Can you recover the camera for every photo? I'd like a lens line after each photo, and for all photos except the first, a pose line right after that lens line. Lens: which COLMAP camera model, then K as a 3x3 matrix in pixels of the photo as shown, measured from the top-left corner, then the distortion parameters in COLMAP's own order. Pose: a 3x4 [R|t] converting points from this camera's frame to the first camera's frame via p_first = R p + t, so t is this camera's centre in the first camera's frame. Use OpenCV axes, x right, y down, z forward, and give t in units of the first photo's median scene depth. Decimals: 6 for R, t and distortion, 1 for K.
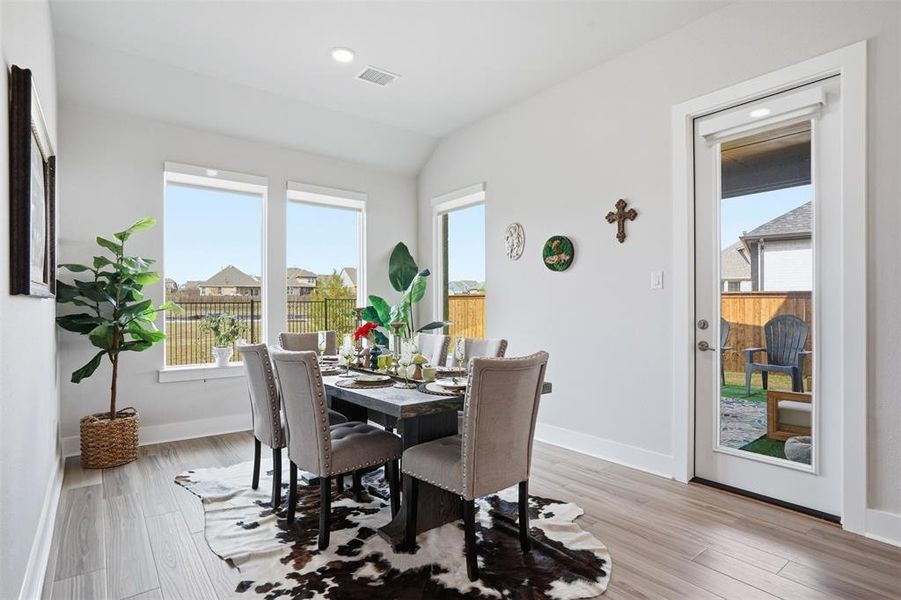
lens RADIAL K [[460.9, 0, 438.1], [0, 460.9, 309.5], [0, 0, 1]] dist [-0.020992, 0.000218]
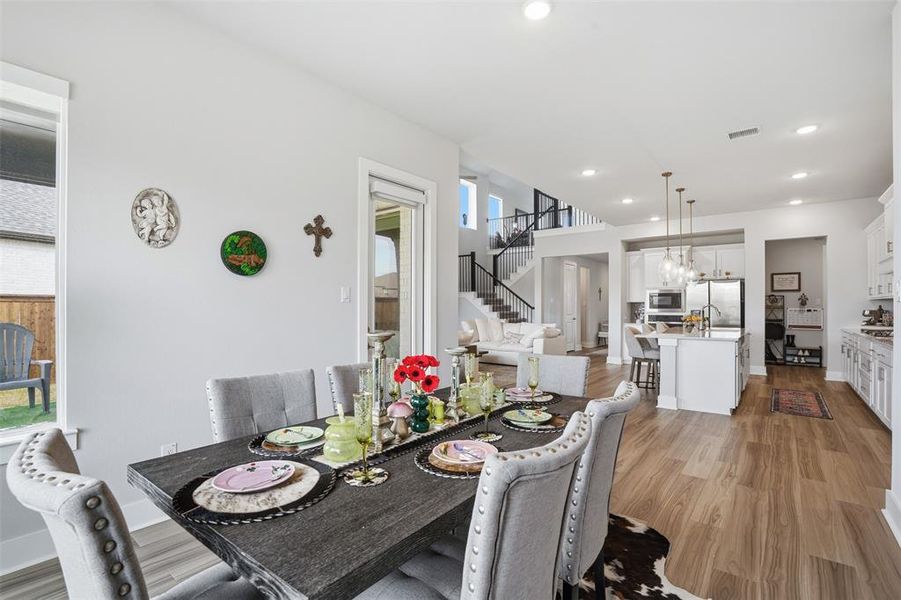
lens RADIAL K [[423.4, 0, 445.8], [0, 423.4, 307.4], [0, 0, 1]] dist [-0.060817, 0.027266]
pose [[-0.237939, -0.002087, 0.971278, -0.577536], [0.006339, 0.999973, 0.003702, -0.031784], [-0.971259, 0.007037, -0.237920, 0.921111]]
